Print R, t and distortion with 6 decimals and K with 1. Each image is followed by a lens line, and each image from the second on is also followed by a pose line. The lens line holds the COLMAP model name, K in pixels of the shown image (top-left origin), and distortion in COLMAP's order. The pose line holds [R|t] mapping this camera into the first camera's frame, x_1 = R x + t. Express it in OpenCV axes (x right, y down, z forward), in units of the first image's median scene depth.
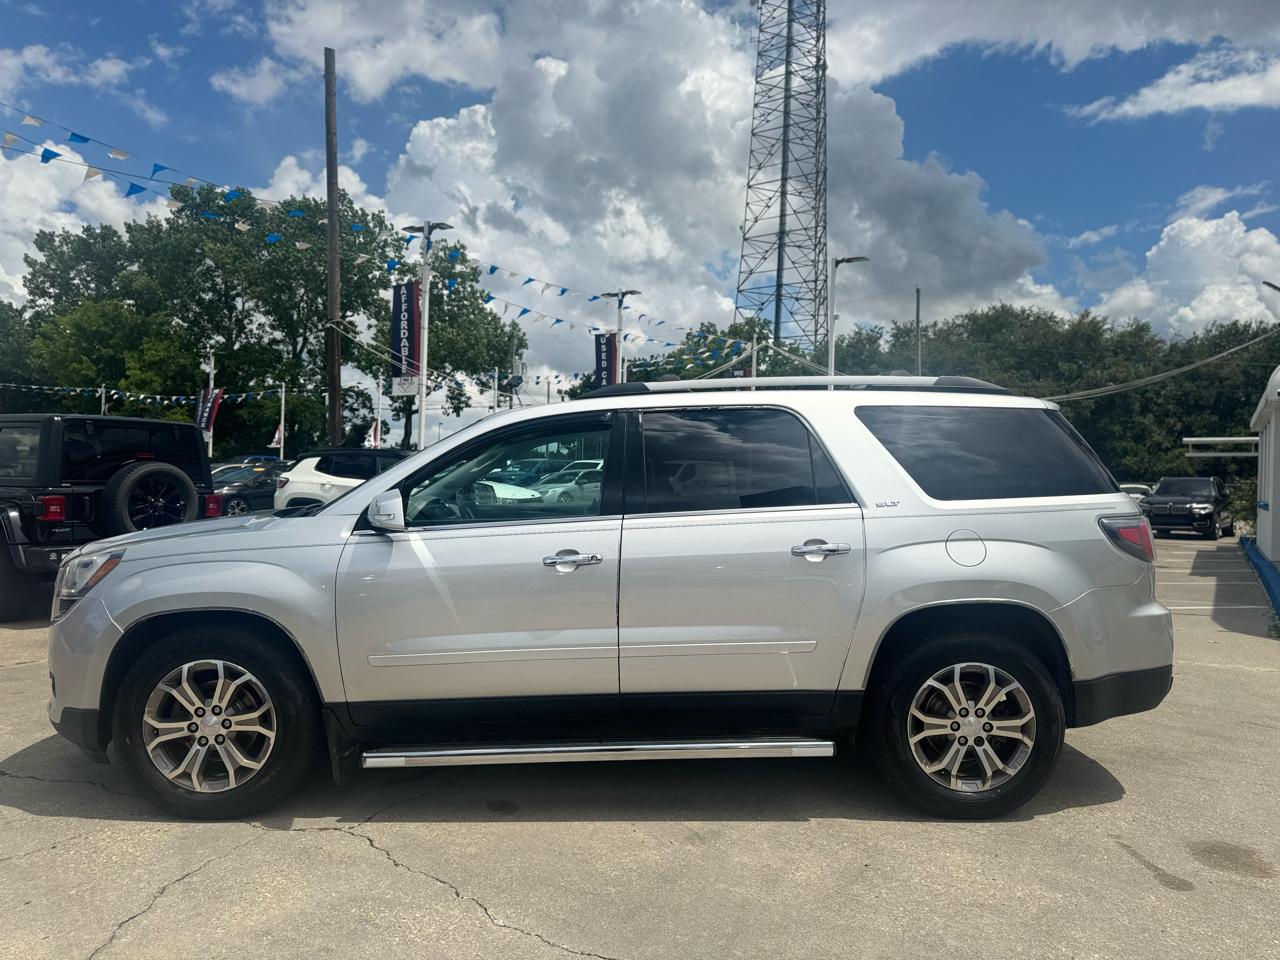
lens RADIAL K [[922.2, 0, 642.2], [0, 922.2, 491.4], [0, 0, 1]] dist [0.006936, -0.008108]
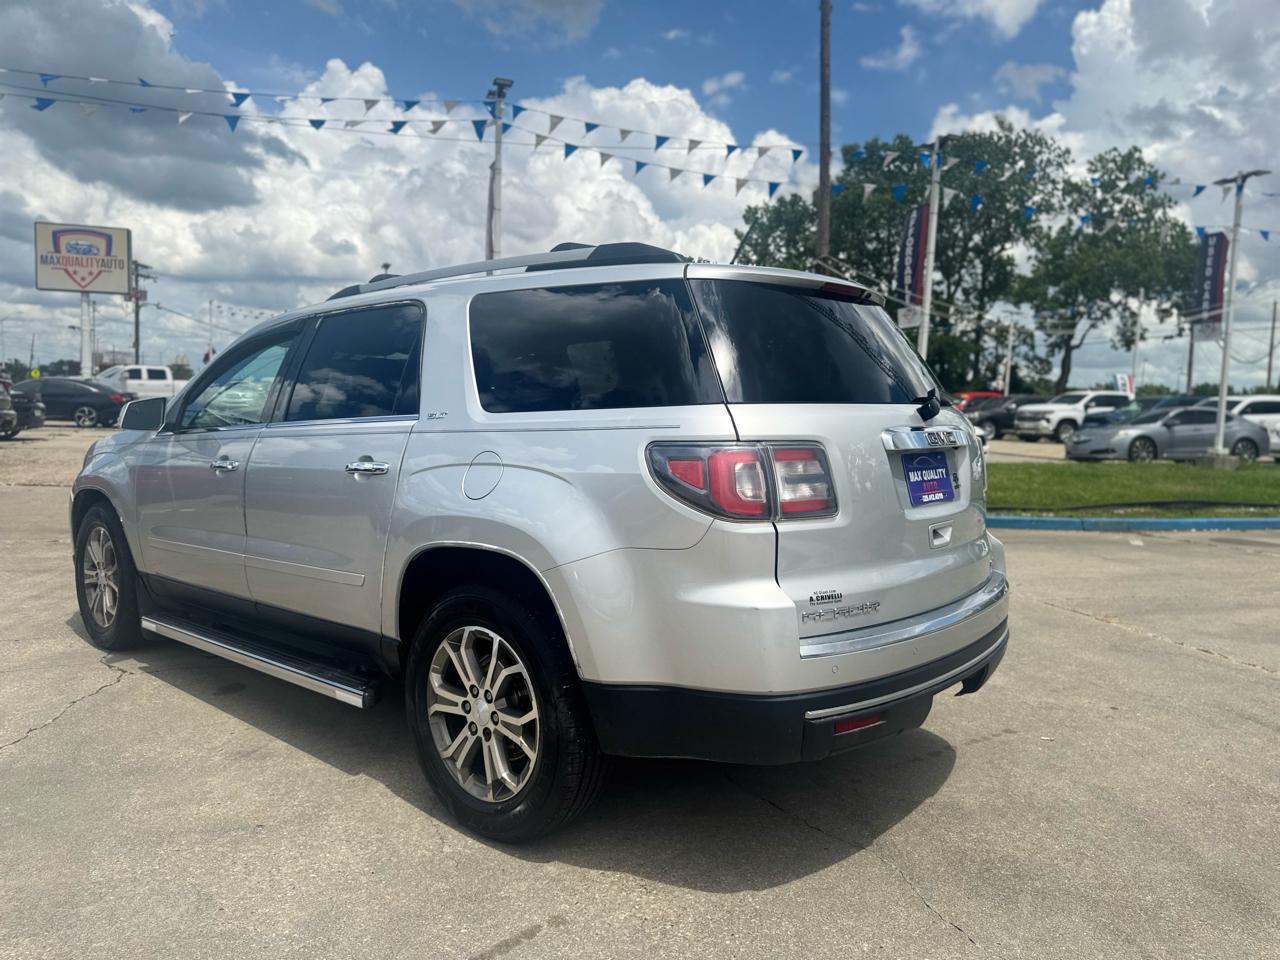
lens RADIAL K [[920.7, 0, 609.0], [0, 920.7, 474.2], [0, 0, 1]] dist [0.000676, -0.006642]
pose [[0.724328, 0.050631, -0.687594, 0.174996], [-0.021231, 0.998465, 0.051157, 0.004246], [0.689128, -0.022456, 0.724291, 0.100845]]
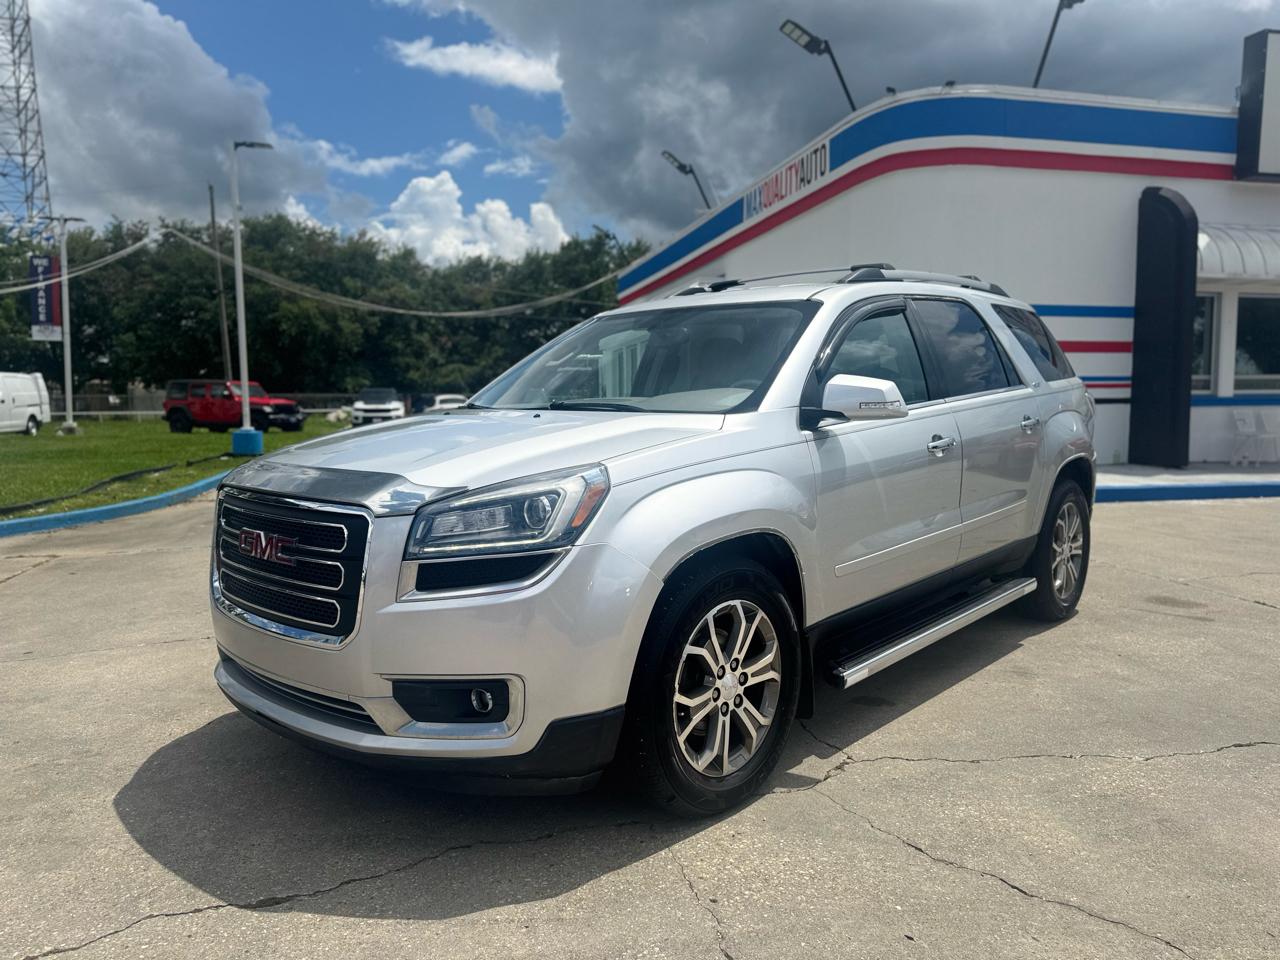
lens RADIAL K [[913.9, 0, 656.8], [0, 913.9, 475.2], [0, 0, 1]] dist [0.049434, -0.065186]
pose [[0.680739, -0.079726, 0.728175, -0.191808], [0.026380, 0.996083, 0.084398, 0.002830], [-0.732051, -0.038244, 0.680175, 0.098874]]
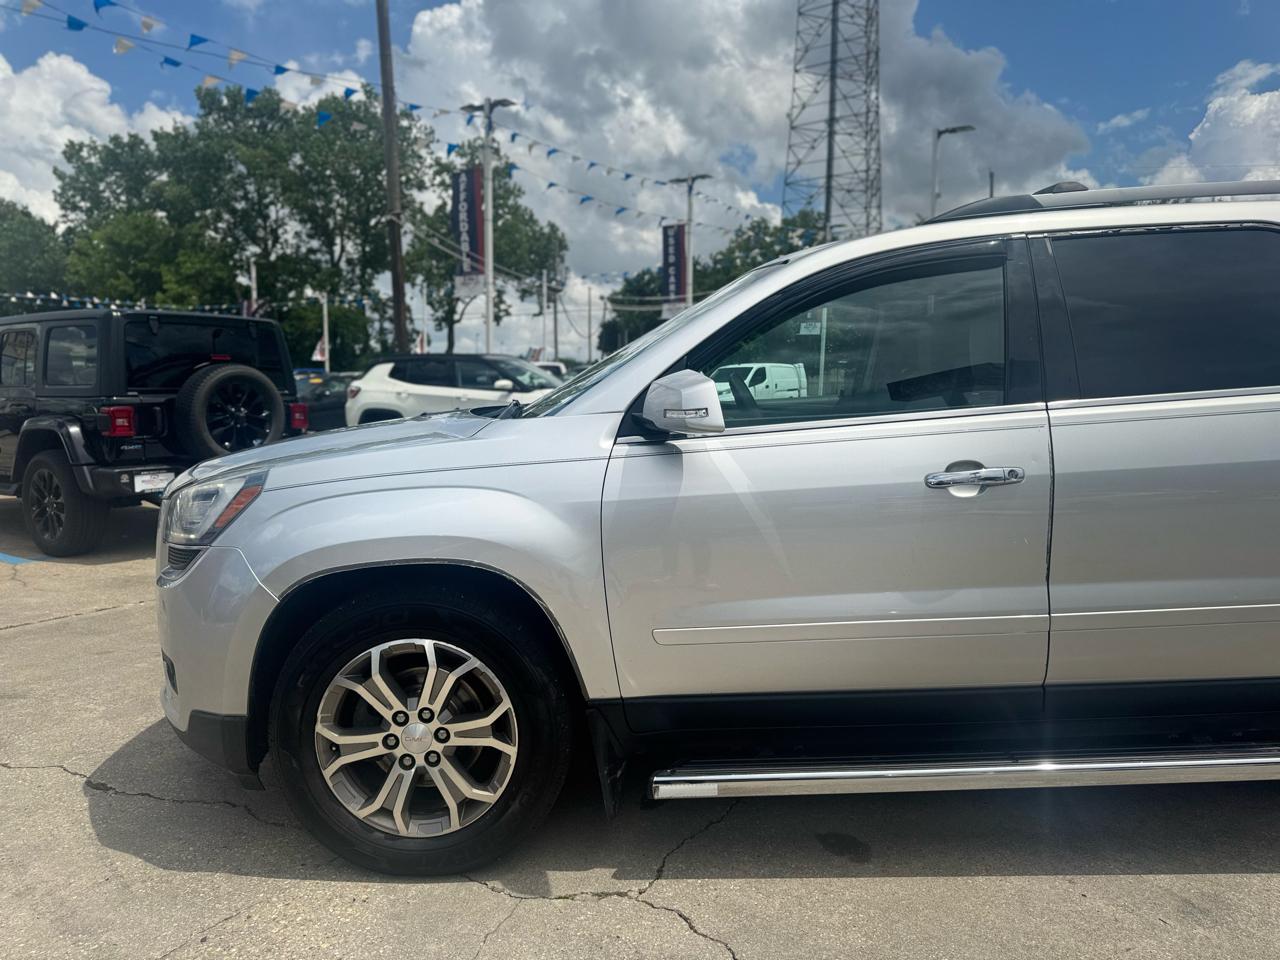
lens RADIAL K [[921.2, 0, 648.7], [0, 921.2, 488.7], [0, 0, 1]] dist [0.019389, -0.025695]
pose [[0.999260, -0.017705, -0.034157, -0.051189], [0.020910, 0.995172, 0.095891, 0.003431], [0.032294, -0.096534, 0.994806, 0.068422]]
